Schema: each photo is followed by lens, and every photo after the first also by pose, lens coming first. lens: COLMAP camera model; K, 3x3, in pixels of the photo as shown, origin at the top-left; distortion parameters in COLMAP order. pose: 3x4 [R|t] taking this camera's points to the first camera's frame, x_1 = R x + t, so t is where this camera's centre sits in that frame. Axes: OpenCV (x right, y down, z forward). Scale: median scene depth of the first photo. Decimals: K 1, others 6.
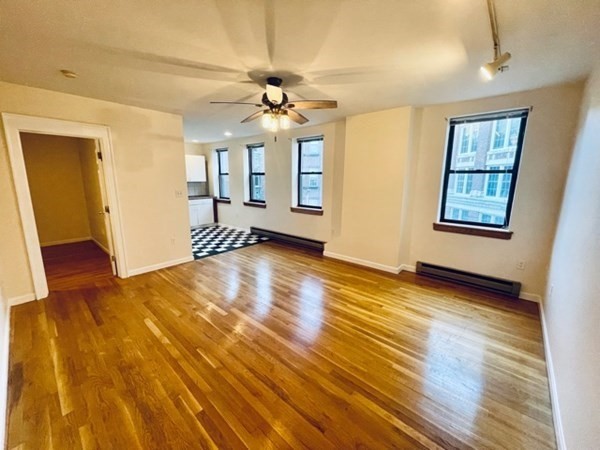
lens RADIAL K [[242.1, 0, 300.7], [0, 242.1, 221.4], [0, 0, 1]] dist [-0.001838, -0.000106]
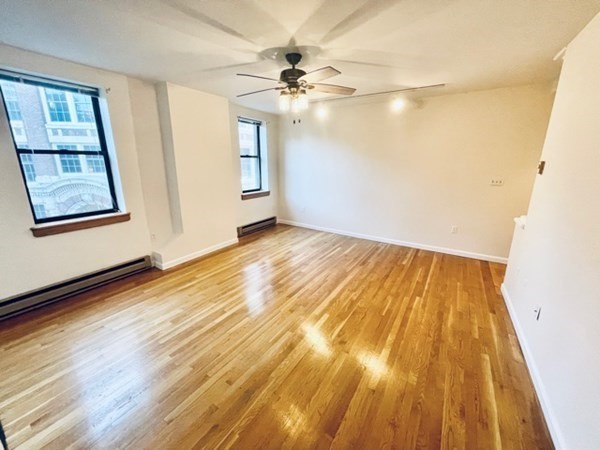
lens RADIAL K [[242.1, 0, 298.8], [0, 242.1, 221.4], [0, 0, 1]] dist [-0.001838, -0.000106]
pose [[-0.147181, -0.247313, 0.957692, -0.866869], [0.170271, 0.947447, 0.270835, -0.173383], [-0.974344, 0.202928, -0.097336, 0.898196]]
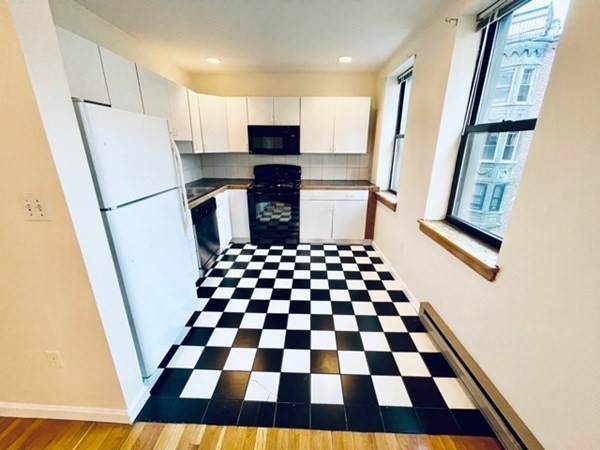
lens RADIAL K [[242.1, 0, 300.7], [0, 242.1, 221.9], [0, 0, 1]] dist [-0.001838, -0.000106]
pose [[0.637838, 0.232721, -0.734169, -0.189243], [-0.141152, 0.972432, 0.185615, -0.223166], [0.757125, -0.014763, 0.653103, 1.274497]]
